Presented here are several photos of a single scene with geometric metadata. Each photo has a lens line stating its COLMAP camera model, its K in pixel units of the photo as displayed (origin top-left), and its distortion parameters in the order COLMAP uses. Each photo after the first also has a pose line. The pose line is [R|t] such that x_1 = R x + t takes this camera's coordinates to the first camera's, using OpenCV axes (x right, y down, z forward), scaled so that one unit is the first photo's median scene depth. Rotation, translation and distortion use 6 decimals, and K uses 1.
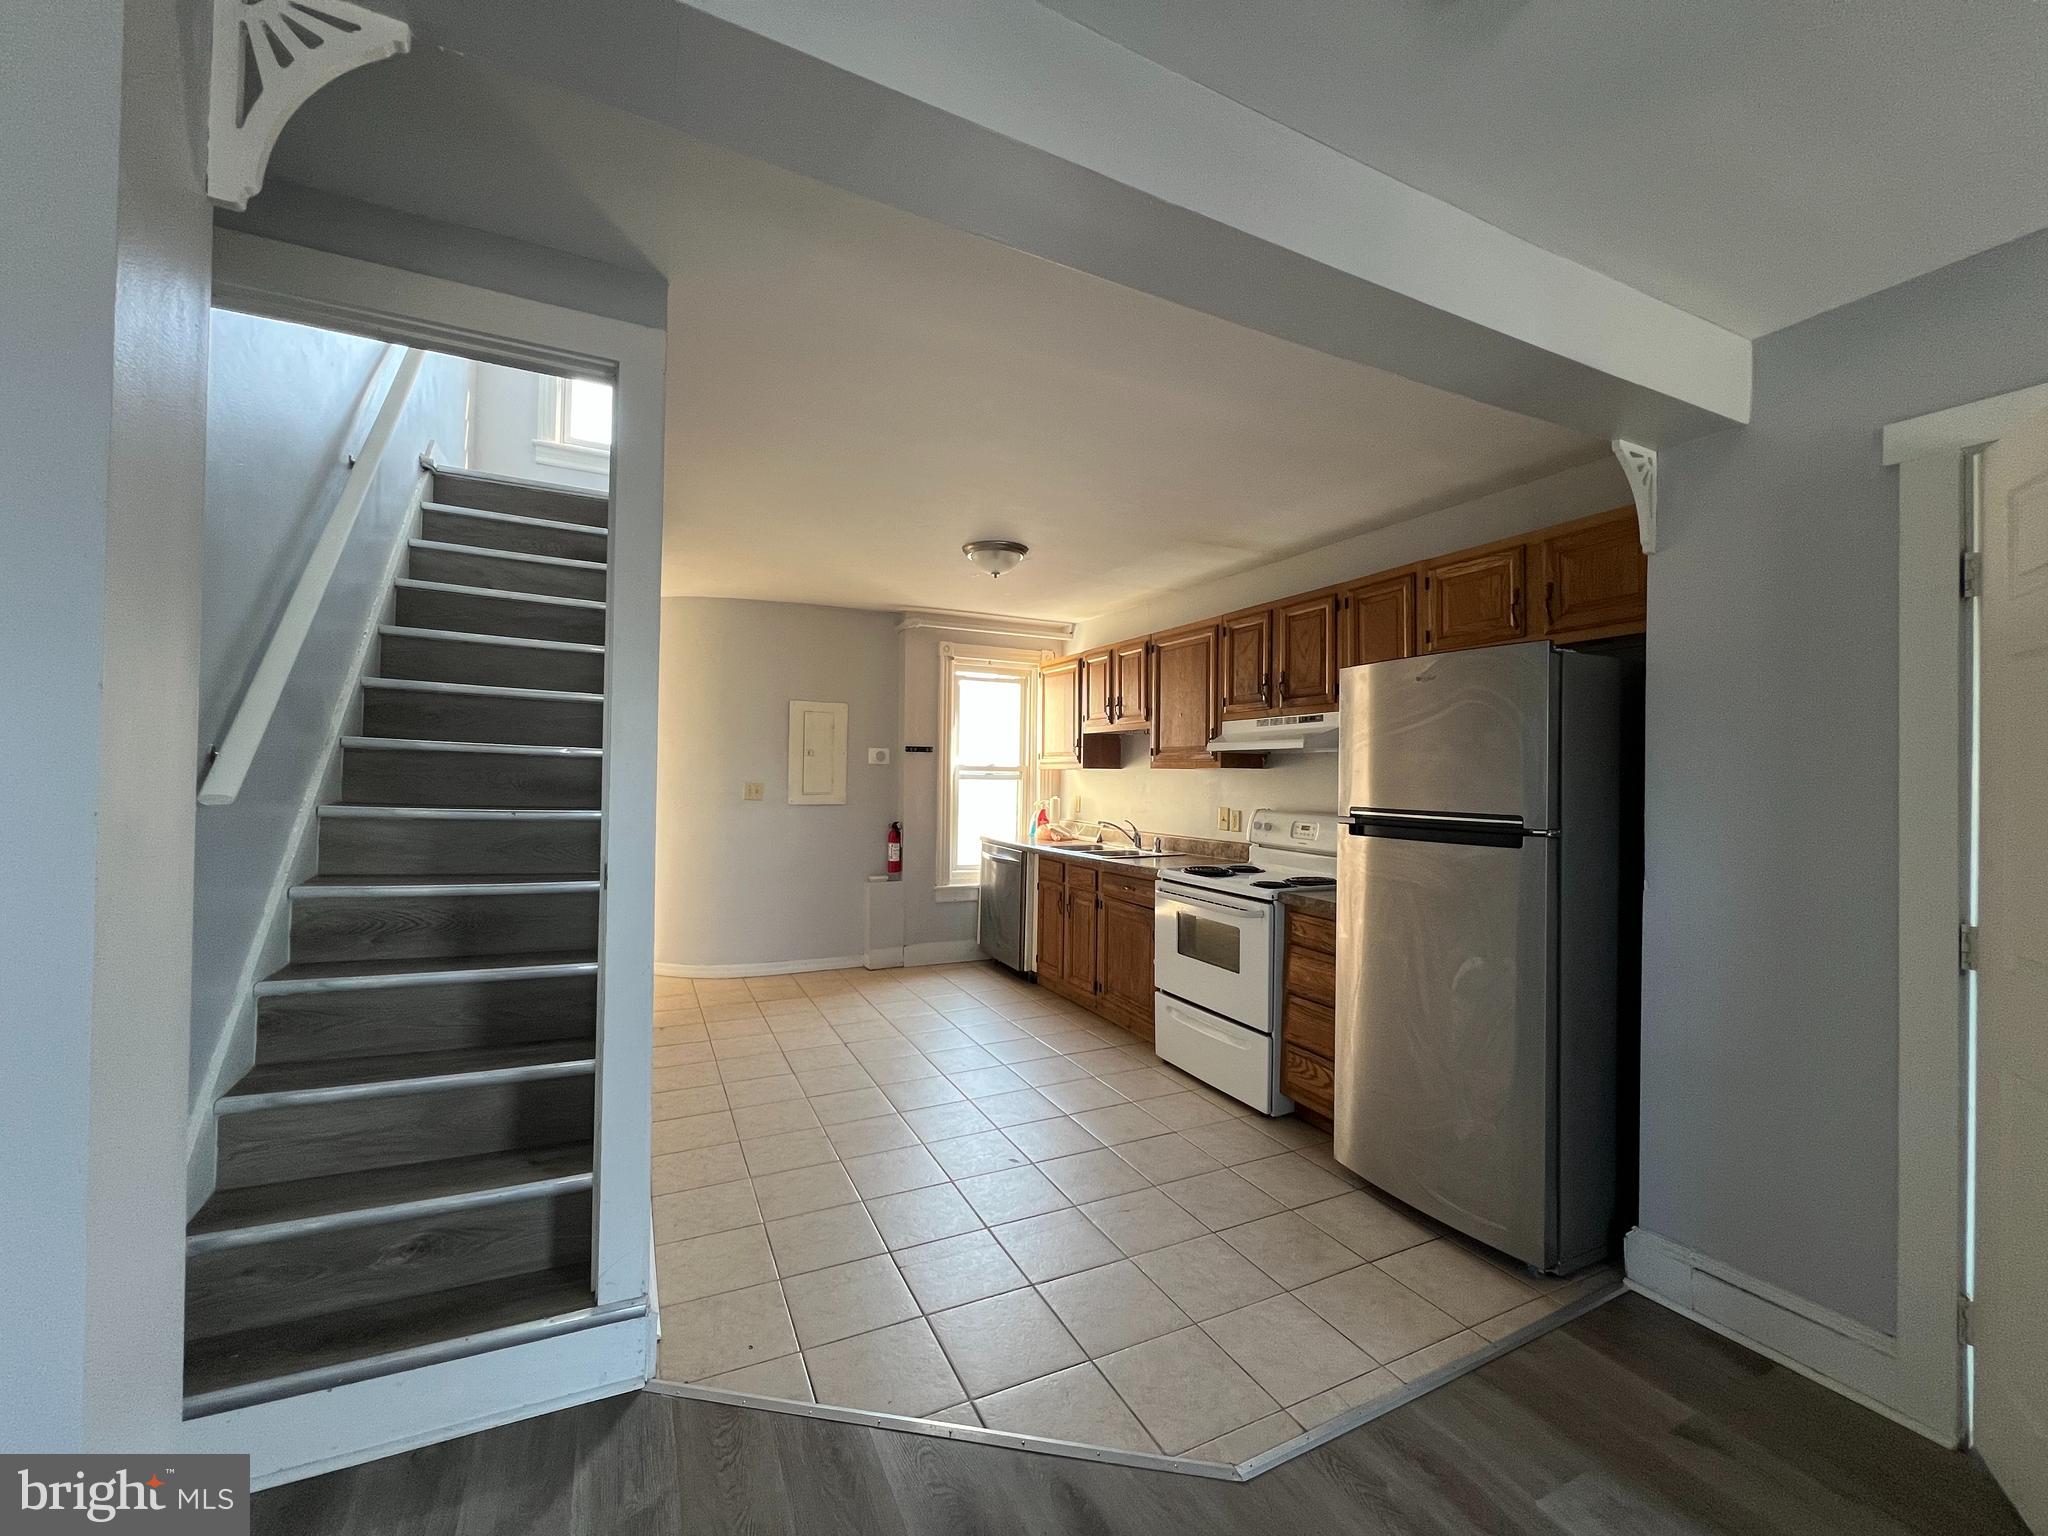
lens RADIAL K [[822.3, 0, 1030.8], [0, 822.3, 766.0], [0, 0, 1]] dist [0.001827, 0.000567]
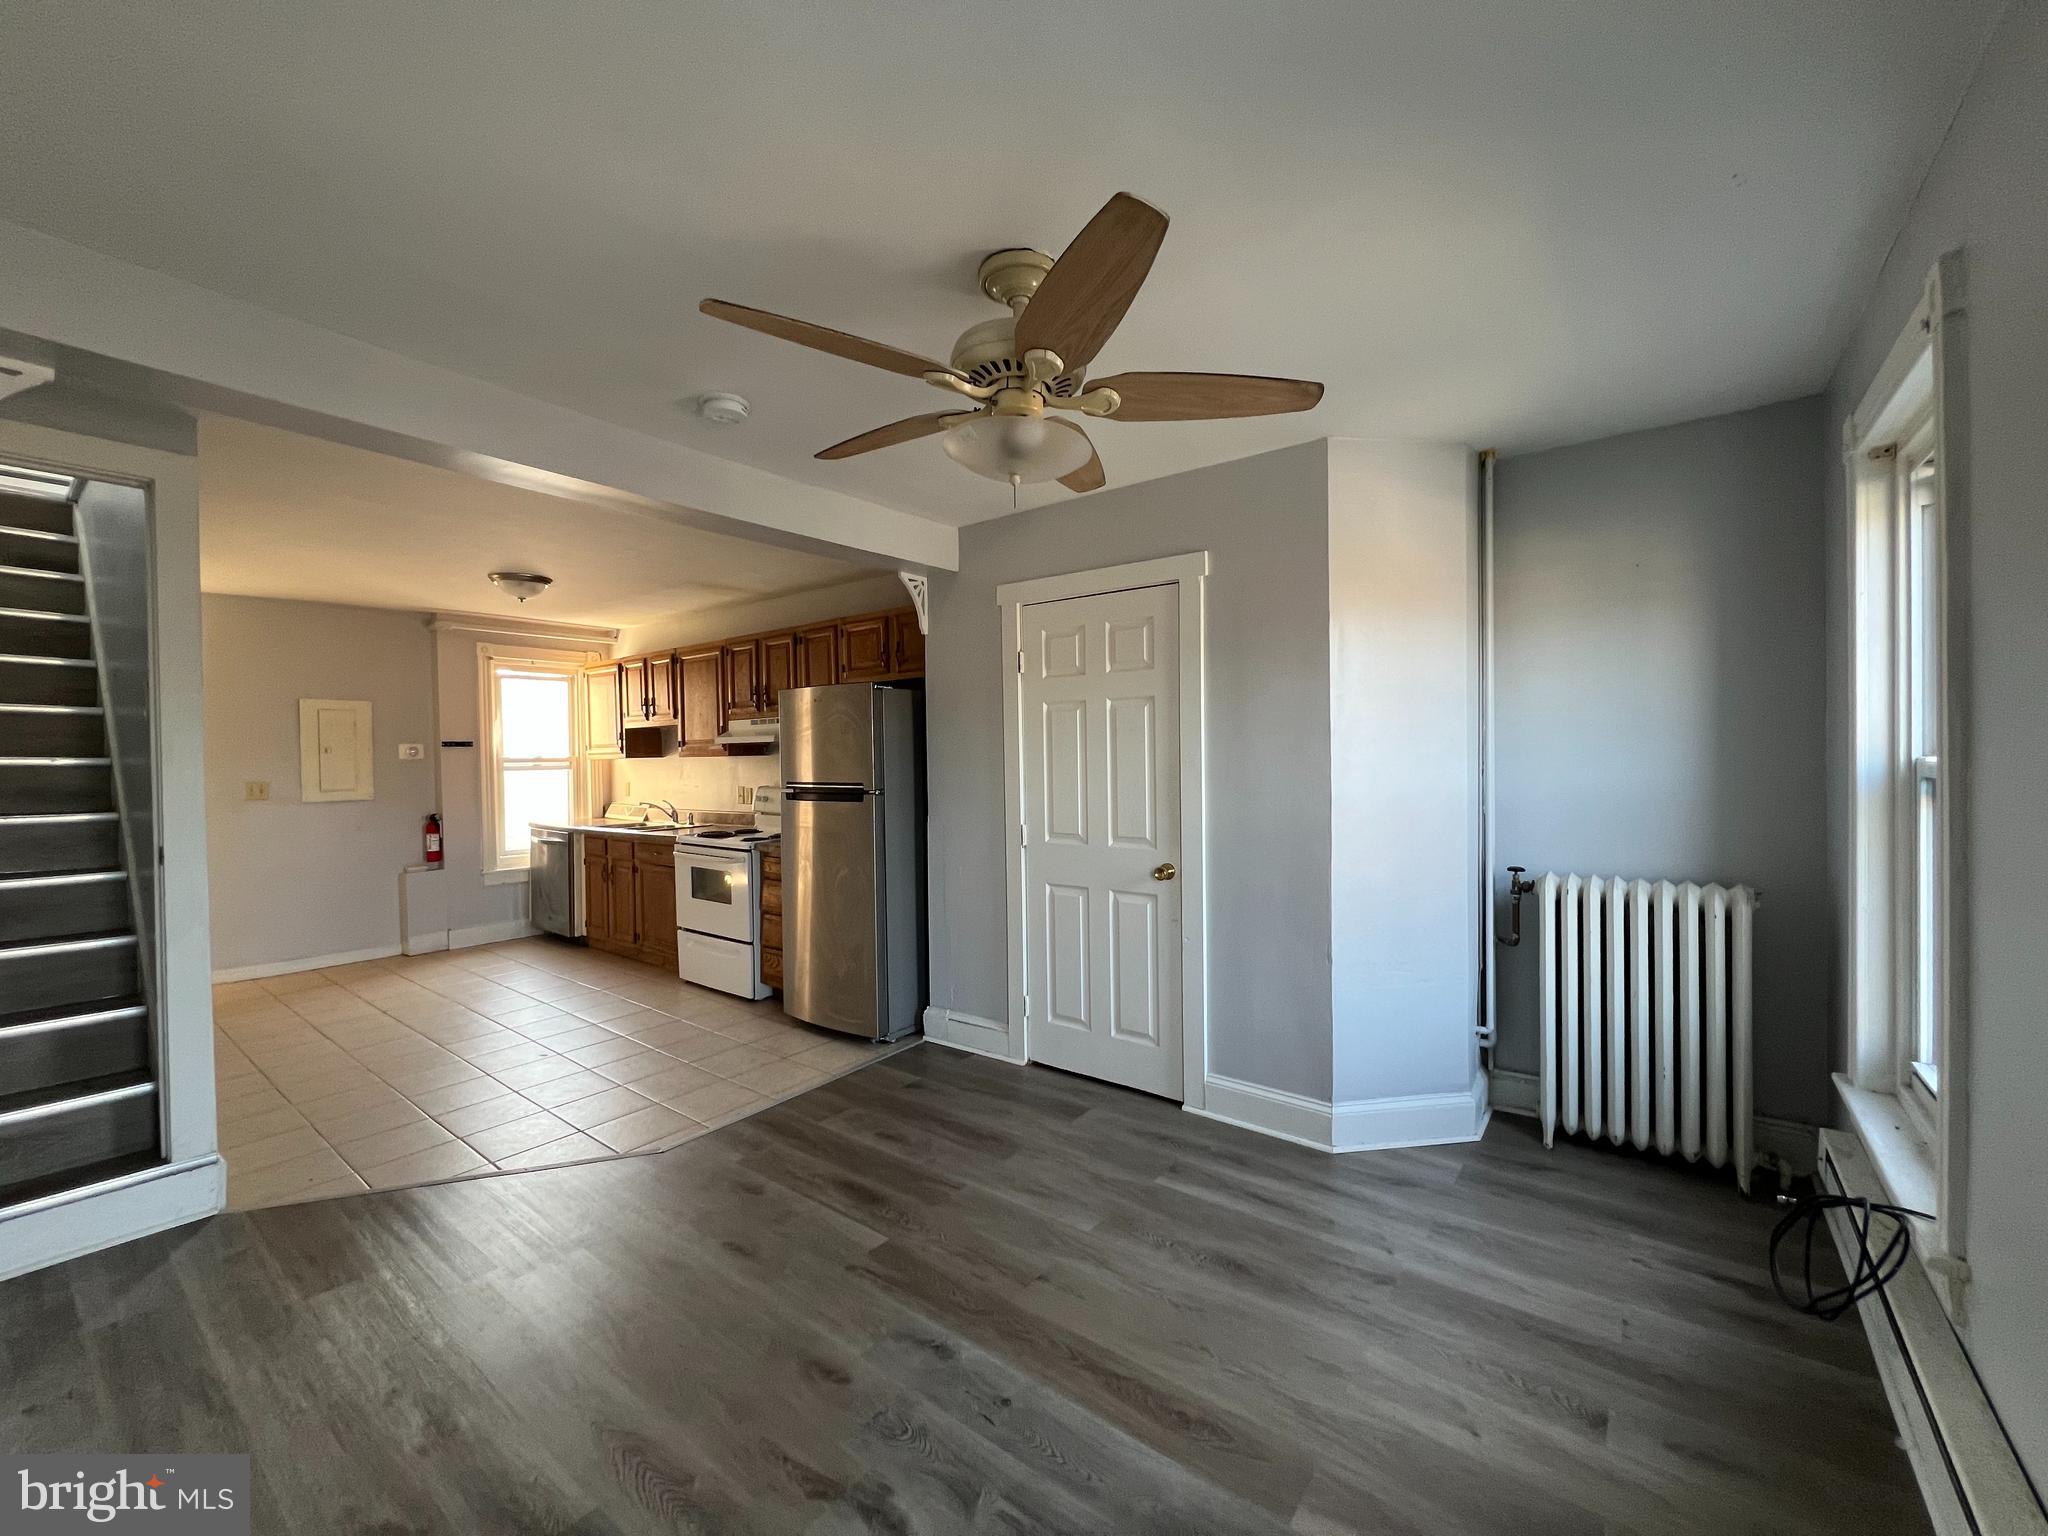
lens RADIAL K [[822.3, 0, 1021.6], [0, 822.3, 764.3], [0, 0, 1]] dist [0.001827, 0.000567]
pose [[0.900670, -0.034144, 0.433161, 0.085152], [0.023932, 0.999293, 0.029009, -0.011770], [-0.433845, -0.015761, 0.900850, -0.396270]]
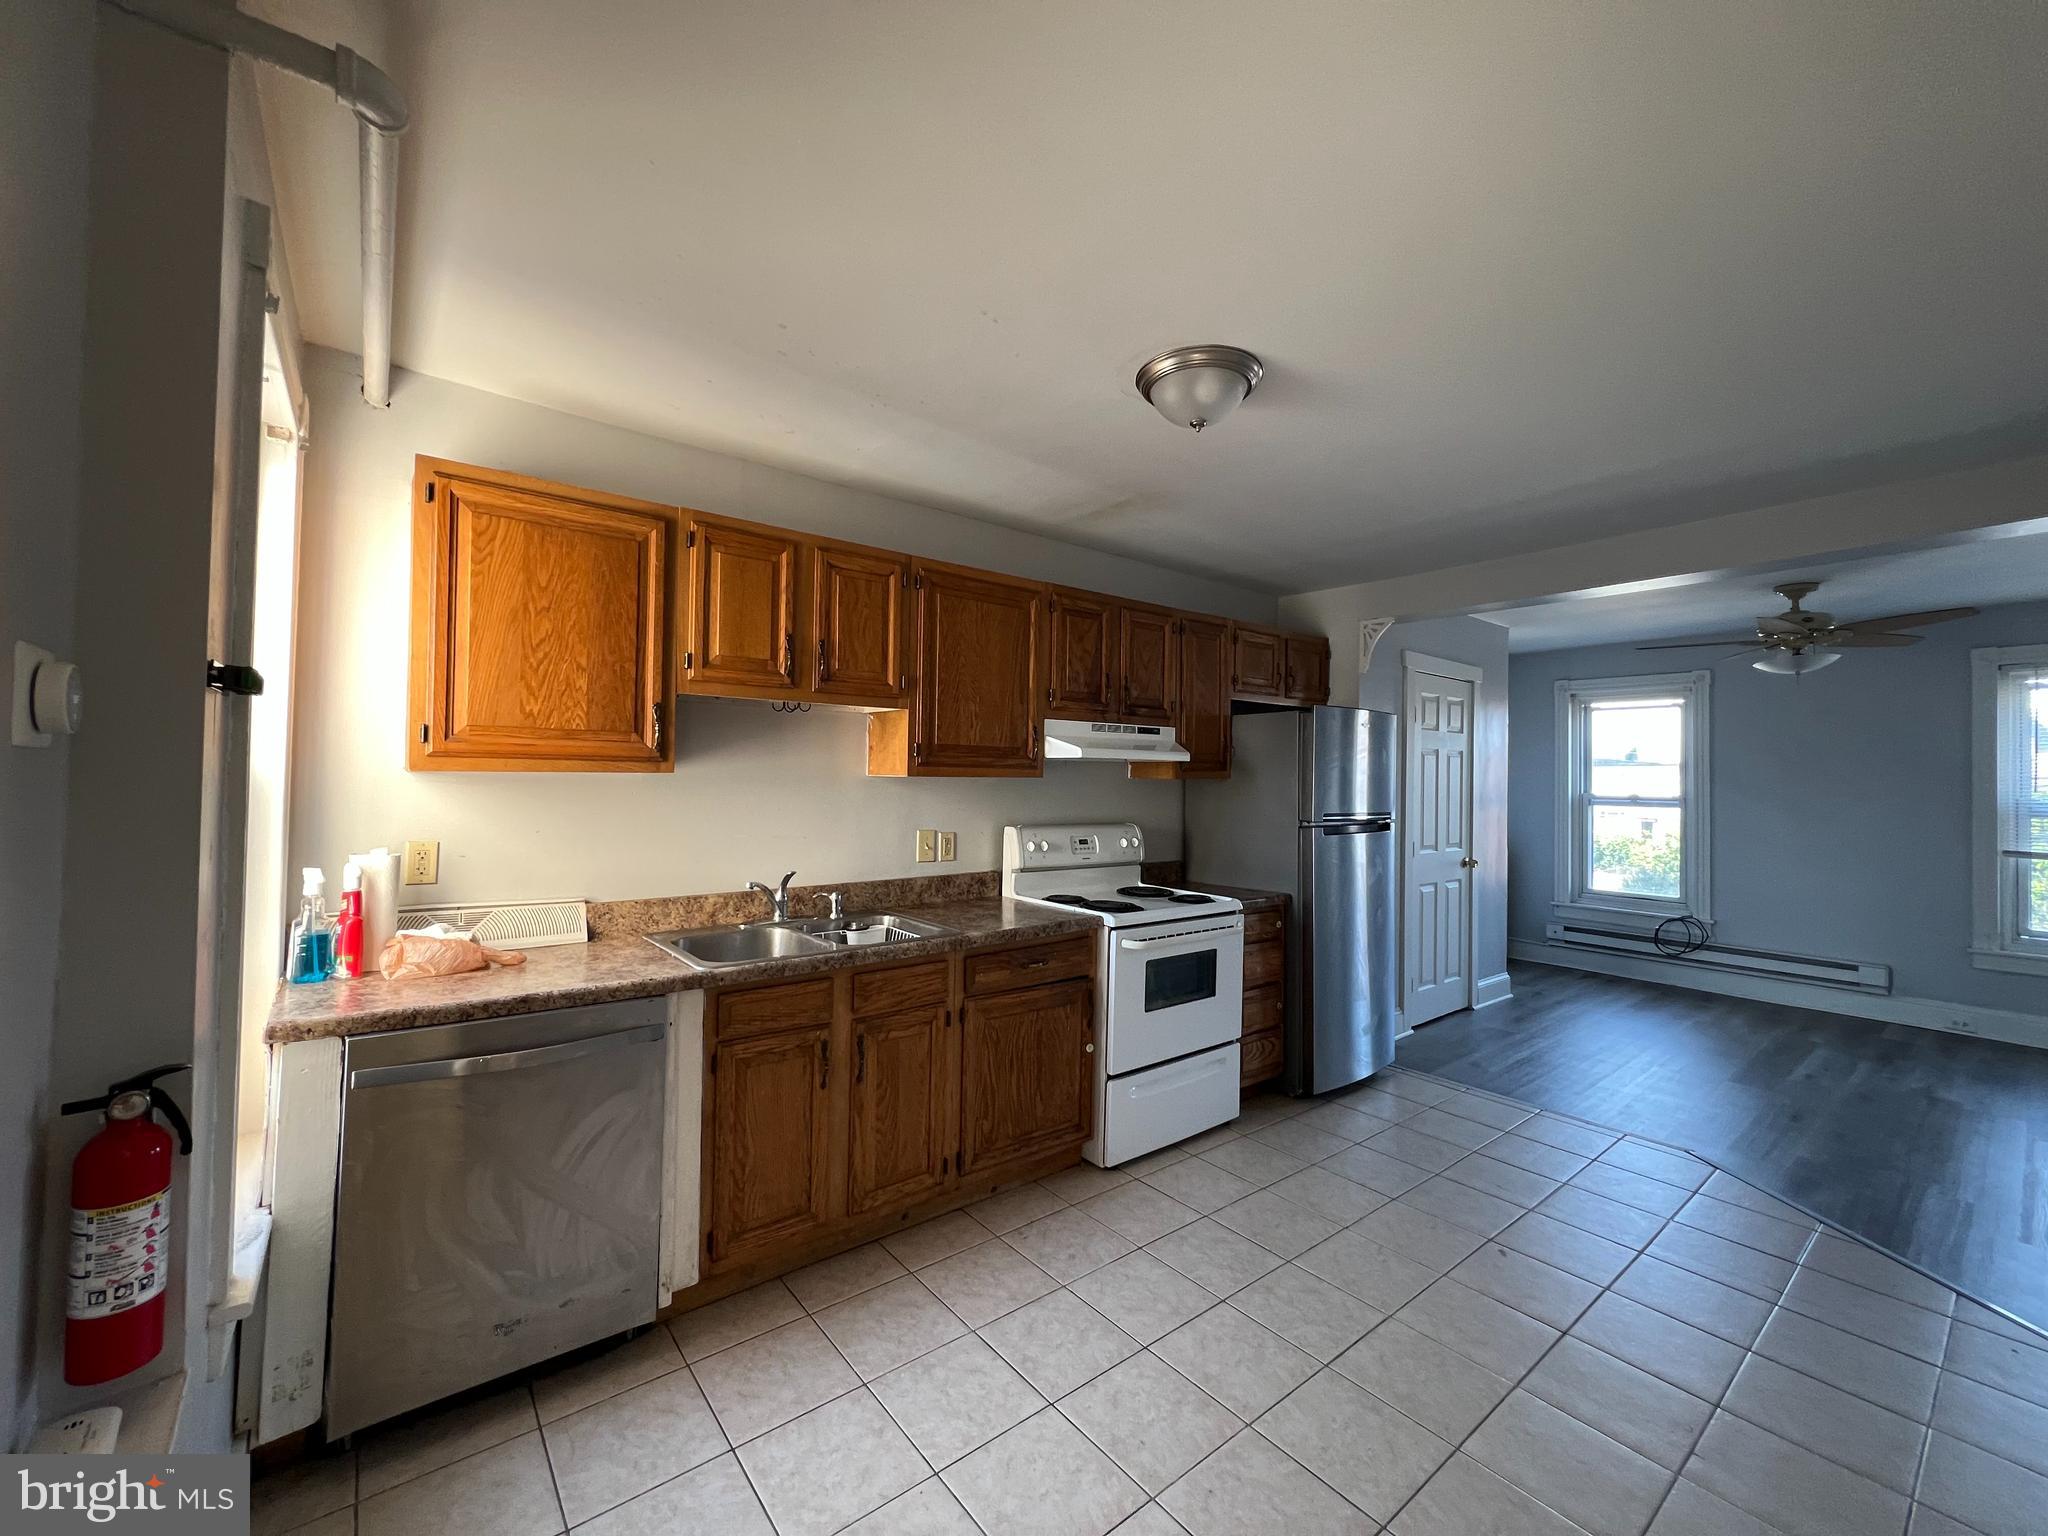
lens RADIAL K [[822.3, 0, 1024.0], [0, 822.3, 765.5], [0, 0, 1]] dist [0.001827, 0.000567]
pose [[-0.211538, 0.006618, 0.977347, -0.543937], [-0.026435, 0.999573, -0.012490, 0.001767], [-0.977012, -0.028478, -0.211273, 1.214513]]
